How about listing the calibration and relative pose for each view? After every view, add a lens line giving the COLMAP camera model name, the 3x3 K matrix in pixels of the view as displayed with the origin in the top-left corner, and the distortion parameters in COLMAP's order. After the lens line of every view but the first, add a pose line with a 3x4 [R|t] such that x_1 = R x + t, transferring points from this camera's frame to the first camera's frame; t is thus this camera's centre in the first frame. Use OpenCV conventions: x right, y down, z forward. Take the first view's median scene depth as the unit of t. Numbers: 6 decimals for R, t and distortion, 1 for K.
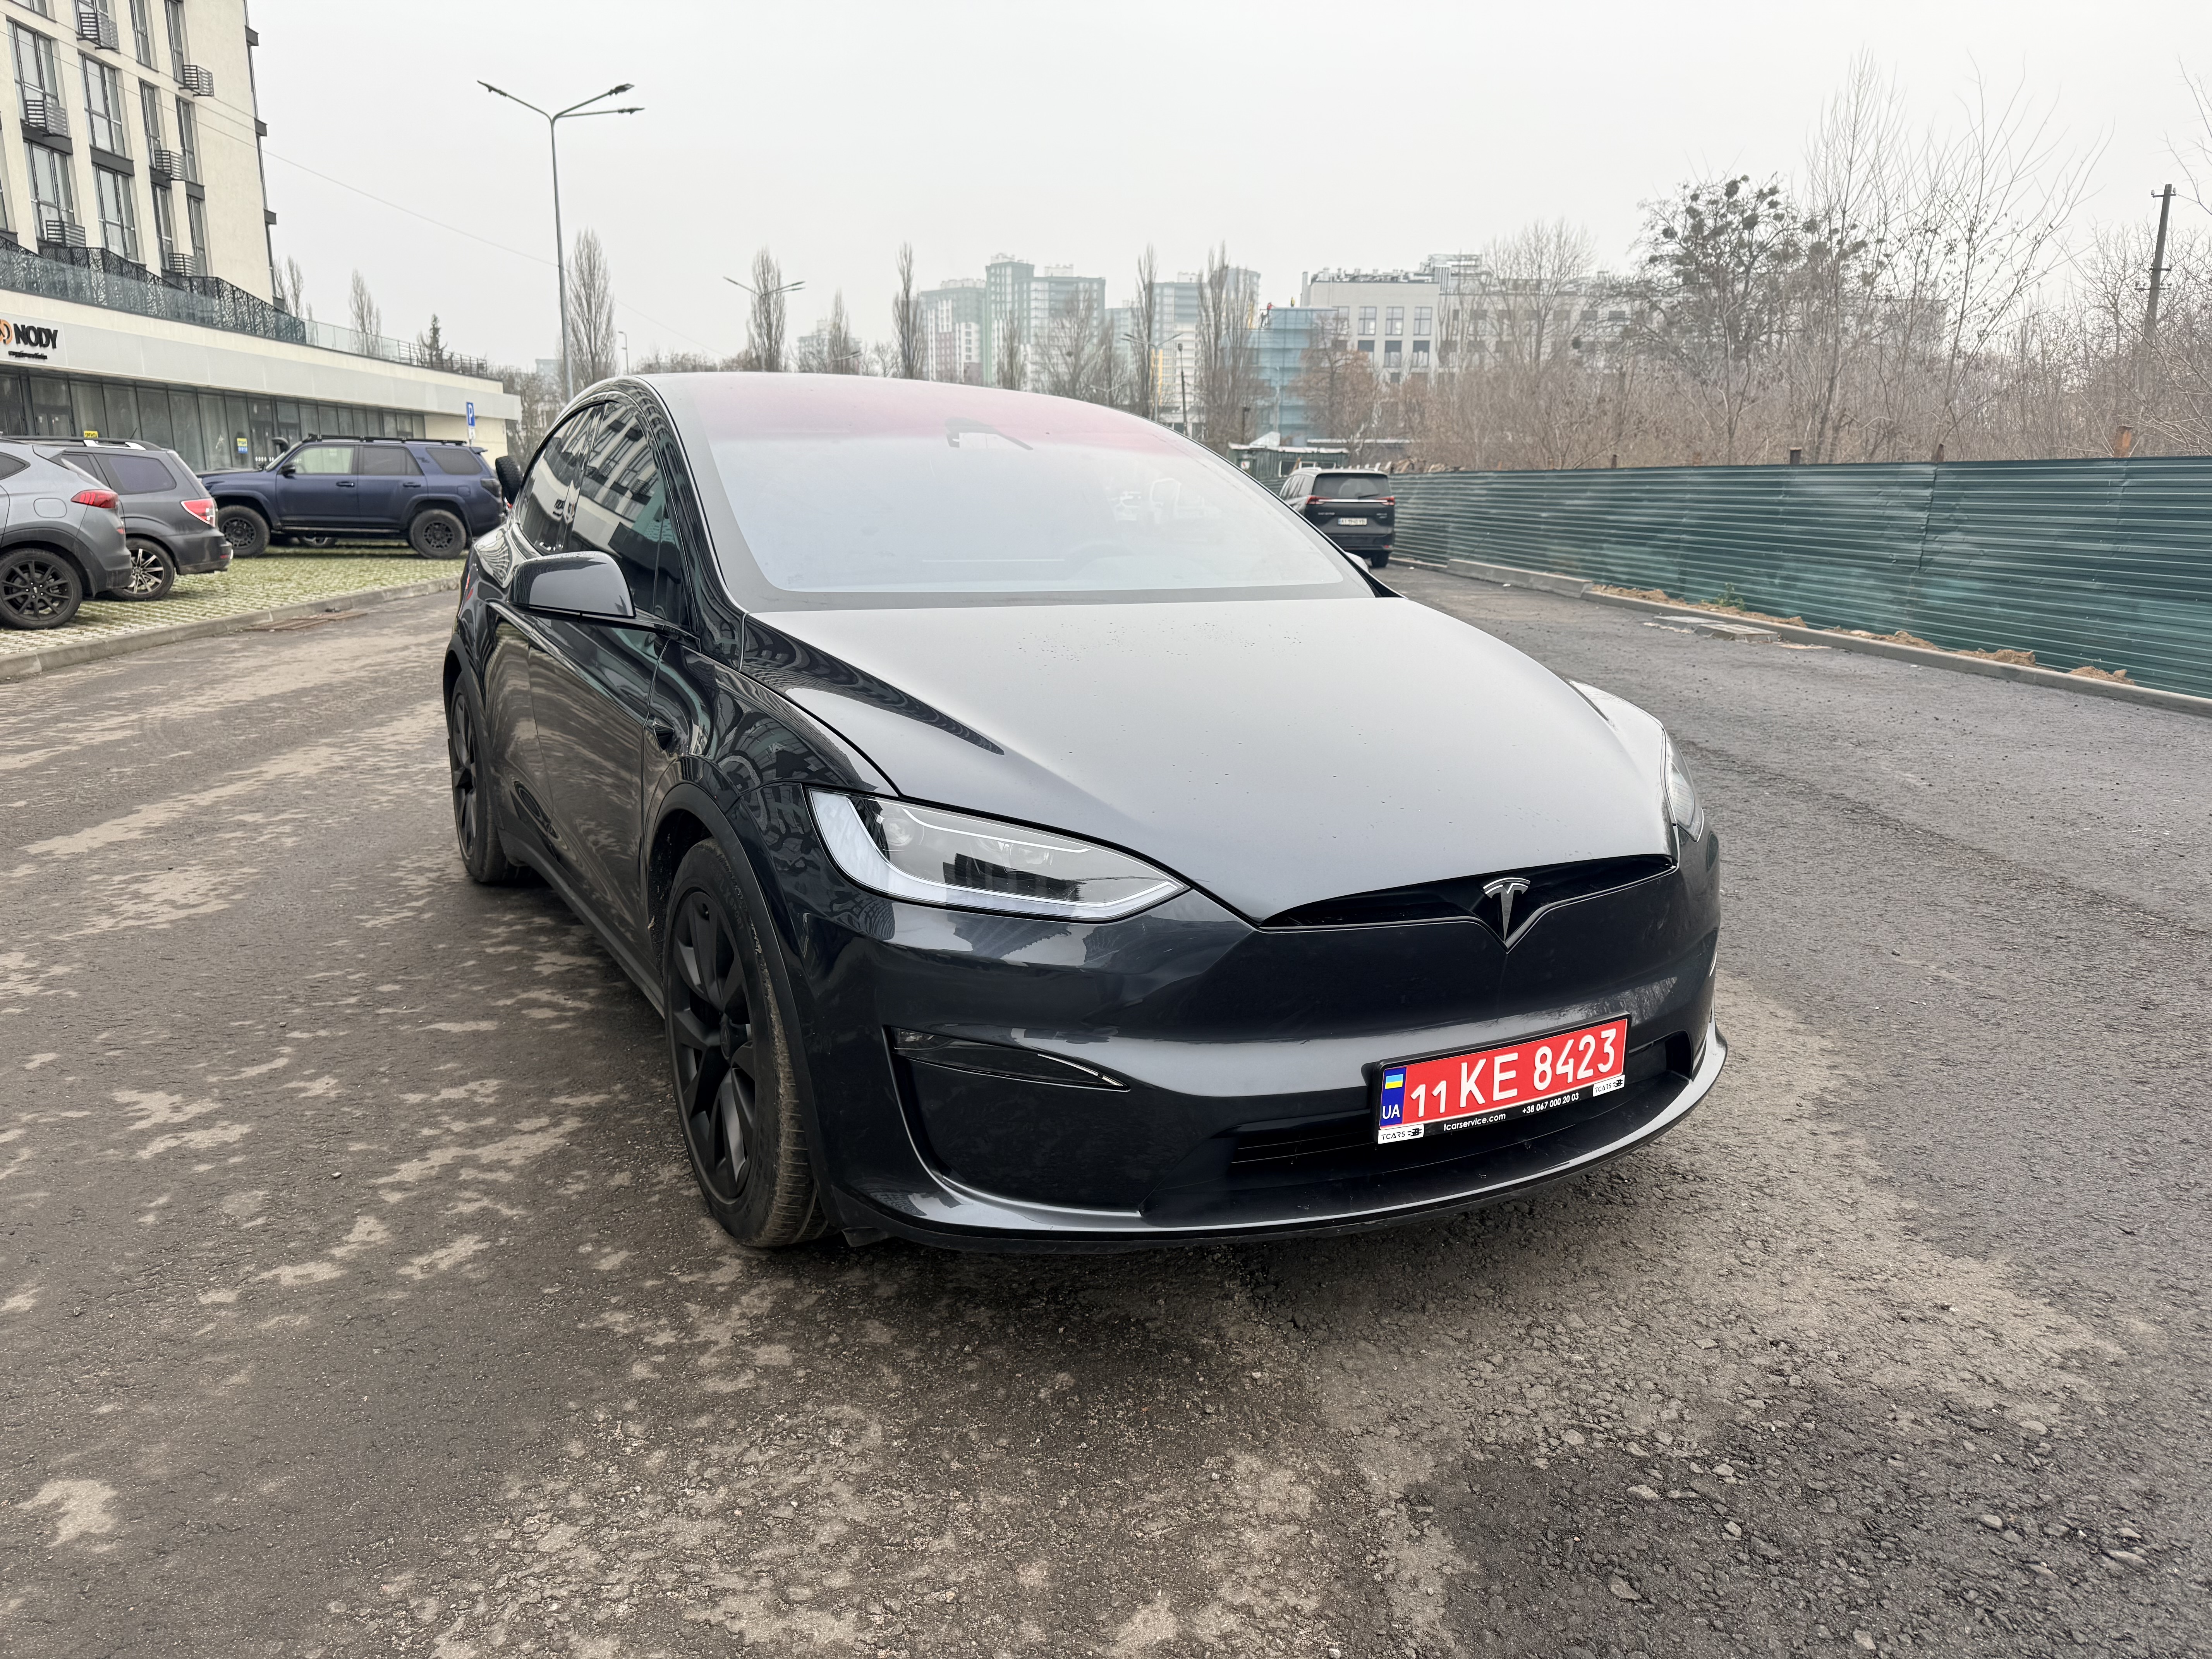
lens RADIAL K [[1547.0, 0, 1101.3], [0, 1547.0, 833.2], [0, 0, 1]] dist [0.035256, -0.043827]
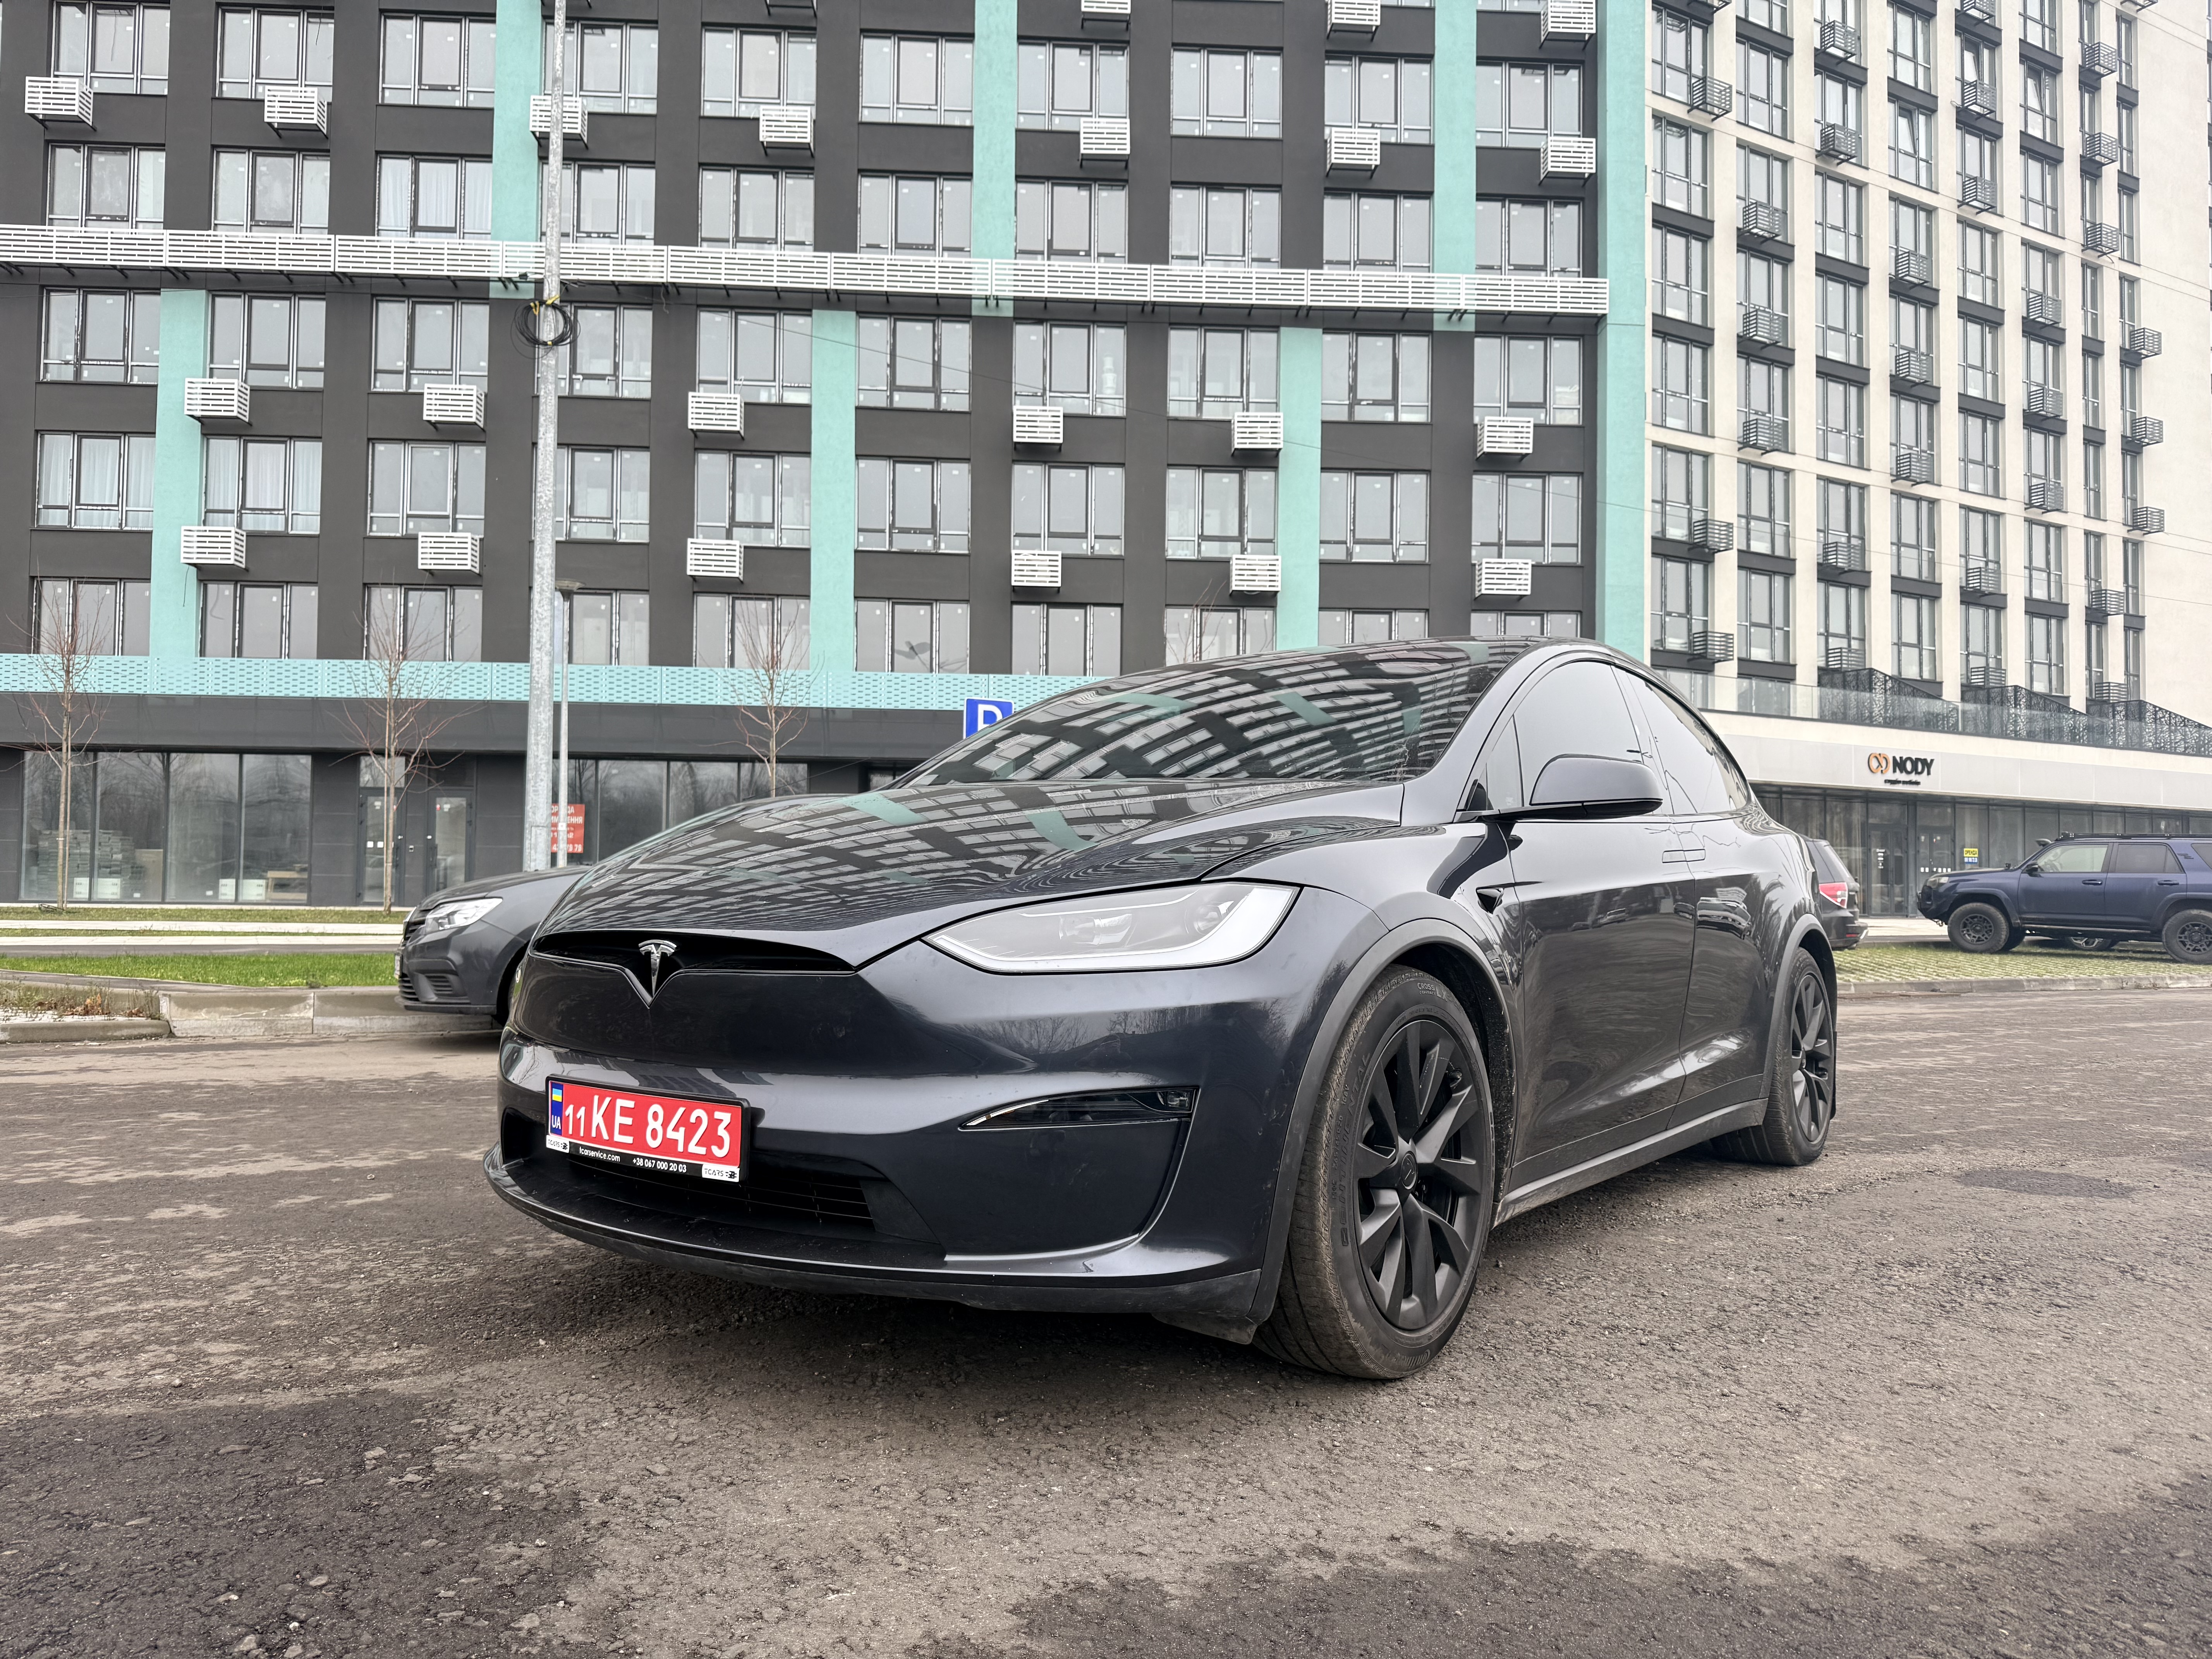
lens RADIAL K [[1547.0, 0, 1110.9], [0, 1547.0, 824.7], [0, 0, 1]] dist [0.035256, -0.043827]
pose [[0.413119, -0.042657, -0.909678, 1.105183], [-0.210393, 0.967408, -0.140911, 0.029537], [0.886040, 0.249603, 0.390680, 0.646460]]
